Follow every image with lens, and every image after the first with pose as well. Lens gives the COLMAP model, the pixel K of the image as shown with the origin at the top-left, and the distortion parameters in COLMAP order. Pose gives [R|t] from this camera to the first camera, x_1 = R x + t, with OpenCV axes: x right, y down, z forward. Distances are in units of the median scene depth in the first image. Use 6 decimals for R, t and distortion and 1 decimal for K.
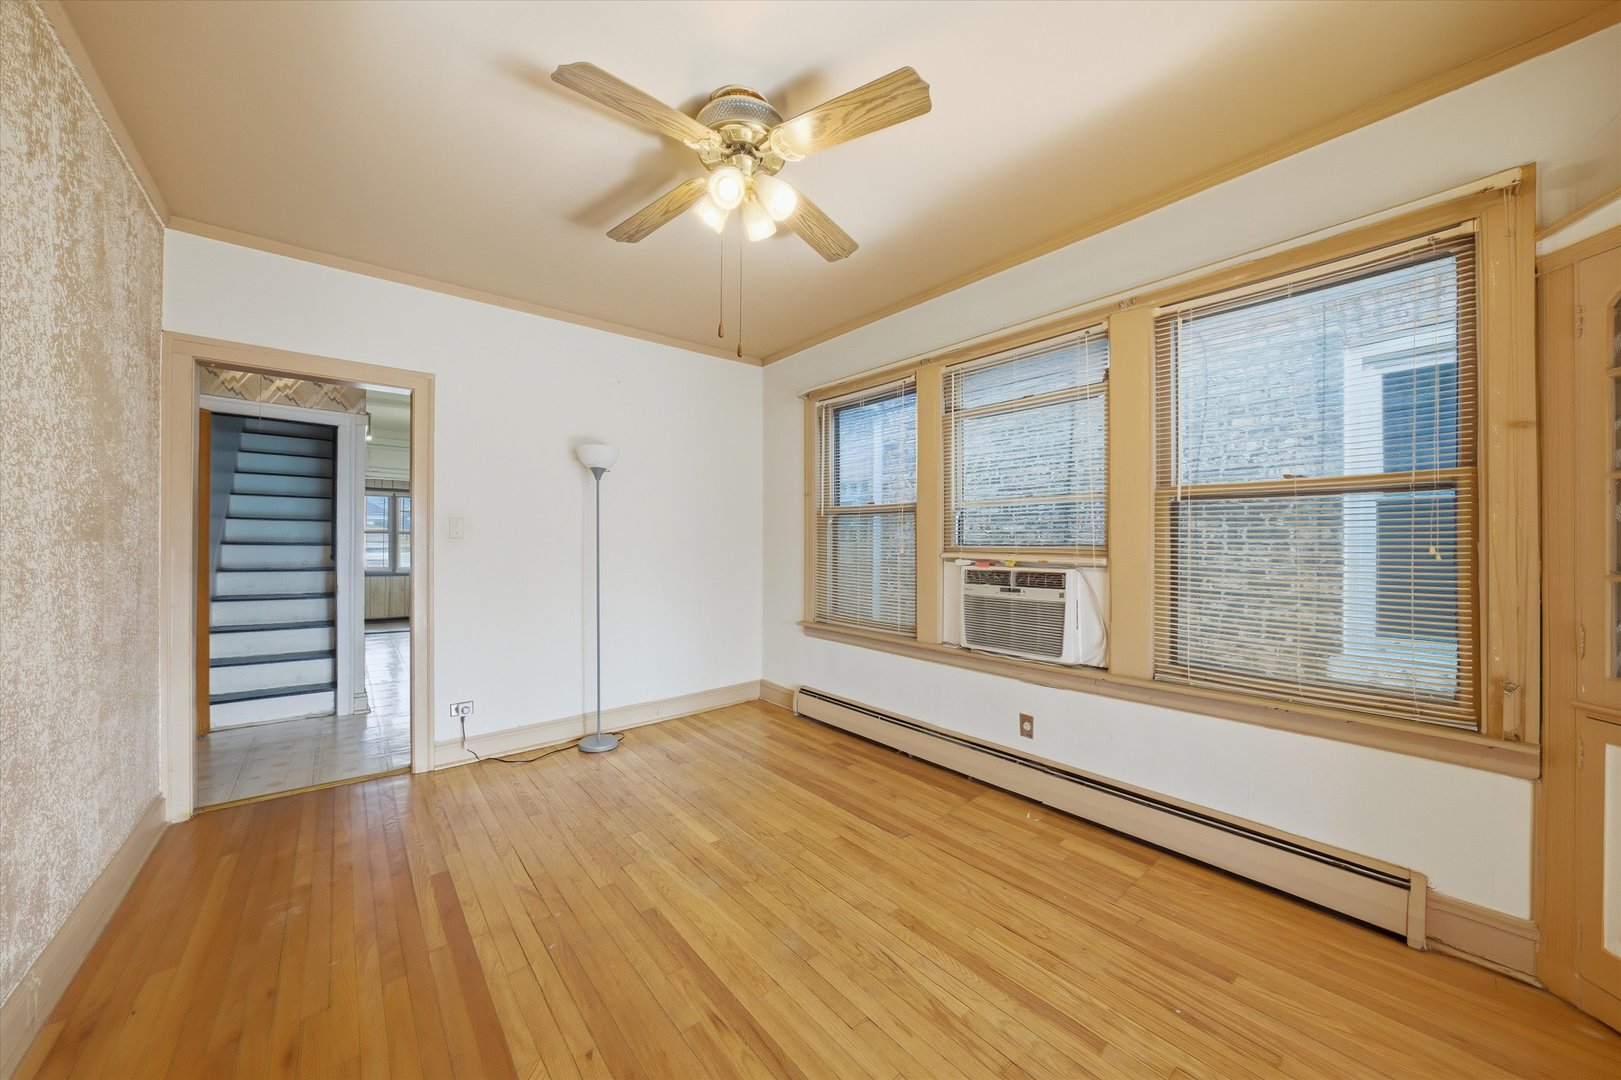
lens RADIAL K [[576.5, 0, 799.2], [0, 576.5, 542.8], [0, 0, 1]] dist [-0.016860, -0.000036]
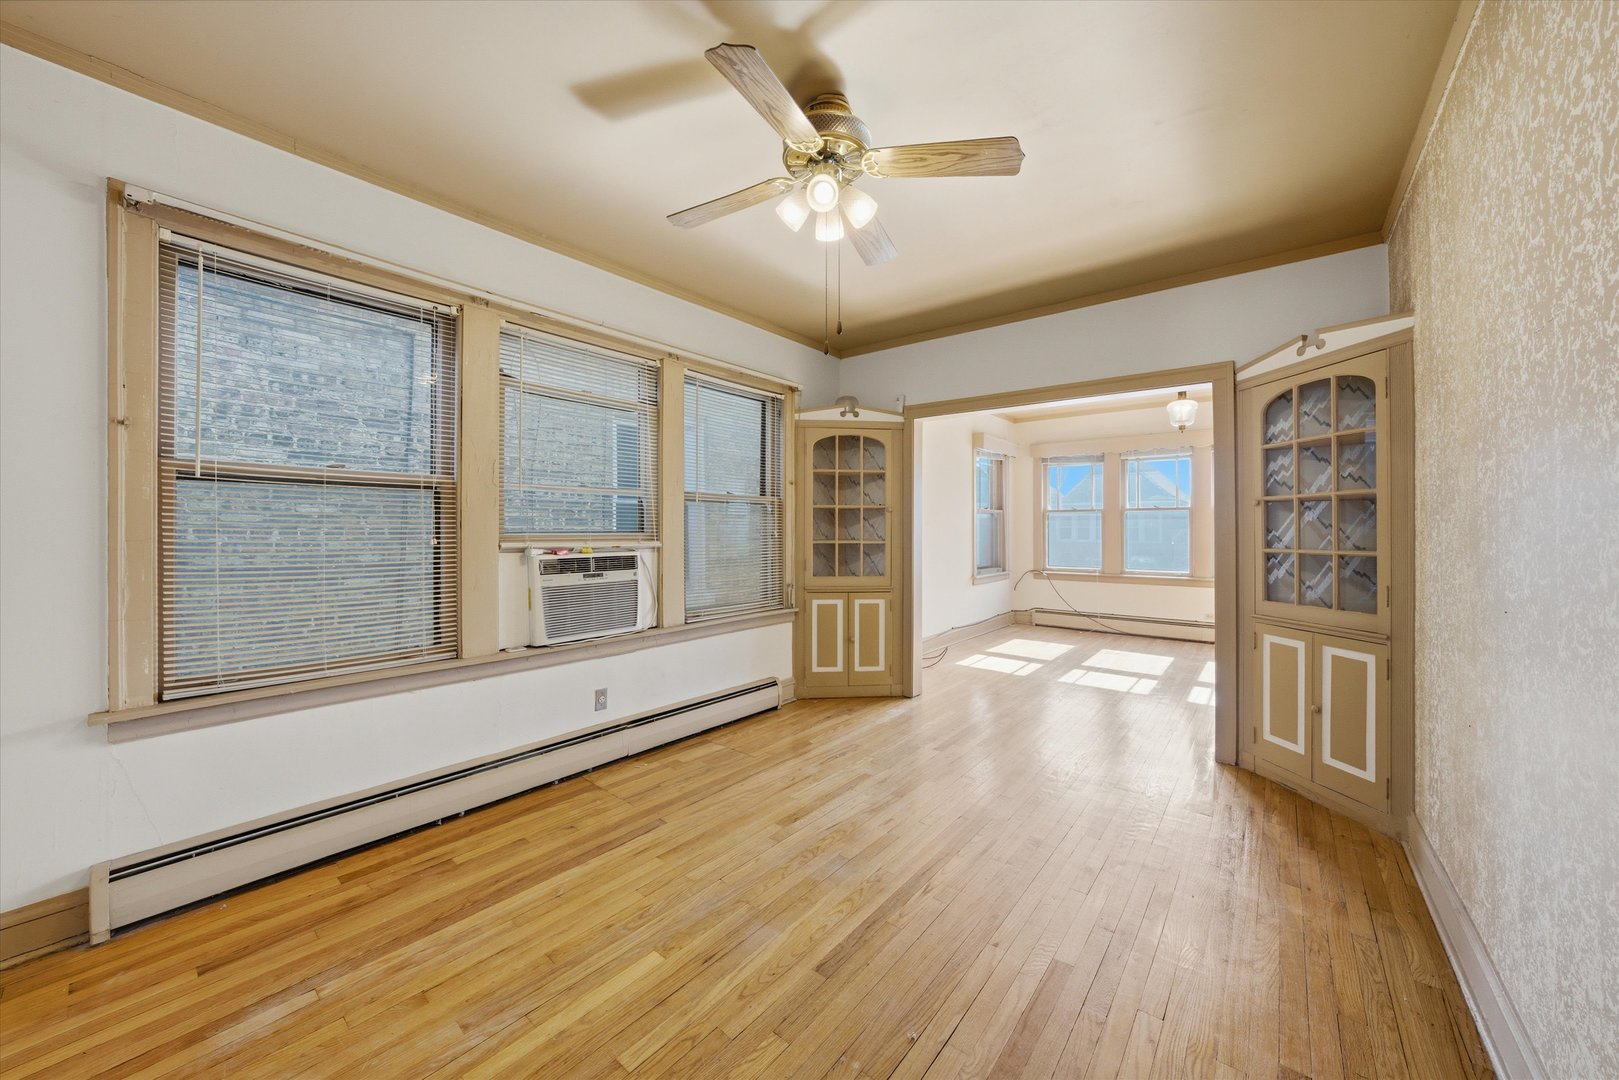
lens RADIAL K [[600.4, 0, 815.0], [0, 600.4, 530.5], [0, 0, 1]] dist [-0.018631, 0.003510]
pose [[-0.220881, -0.005757, 0.975284, -0.824265], [-0.000701, 0.999983, 0.005744, -0.006465], [-0.975300, 0.000585, -0.220882, 0.890906]]
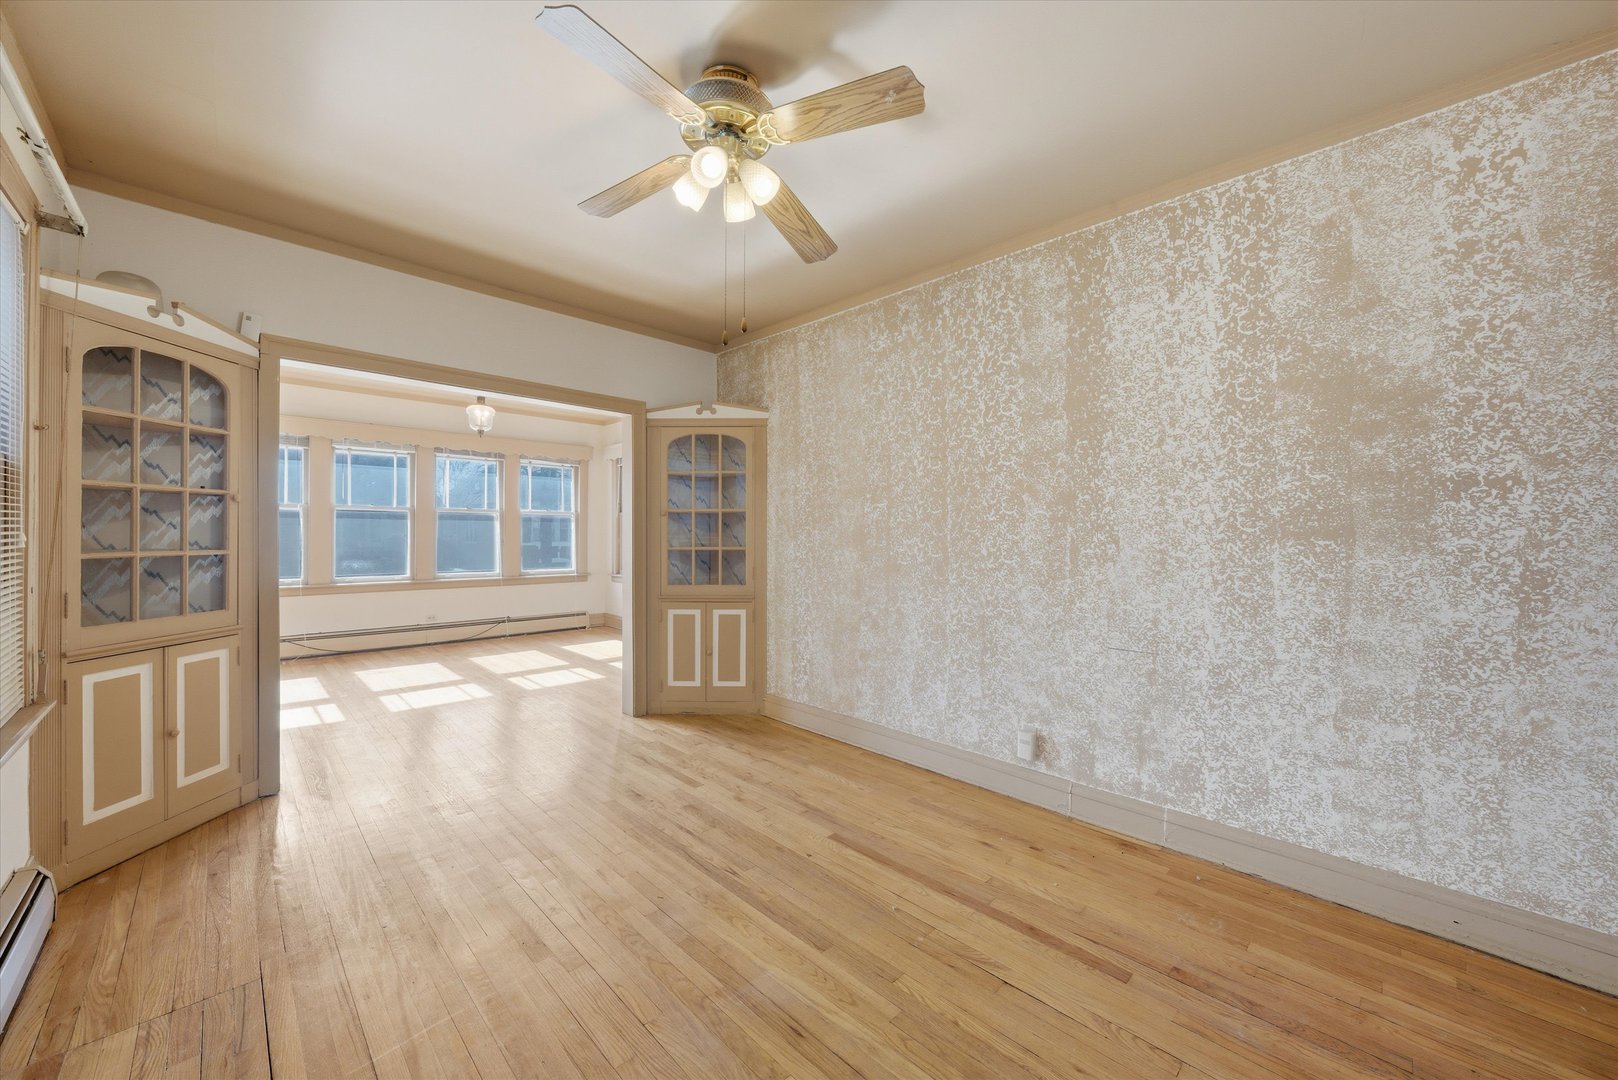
lens RADIAL K [[600.0, 0, 840.1], [0, 600.0, 538.0], [0, 0, 1]] dist [-0.018631, 0.003510]
pose [[-0.990016, -0.011546, -0.140482, -0.109388], [-0.012743, 0.999890, 0.007623, -0.007342], [0.140379, 0.009337, -0.990054, 1.430468]]
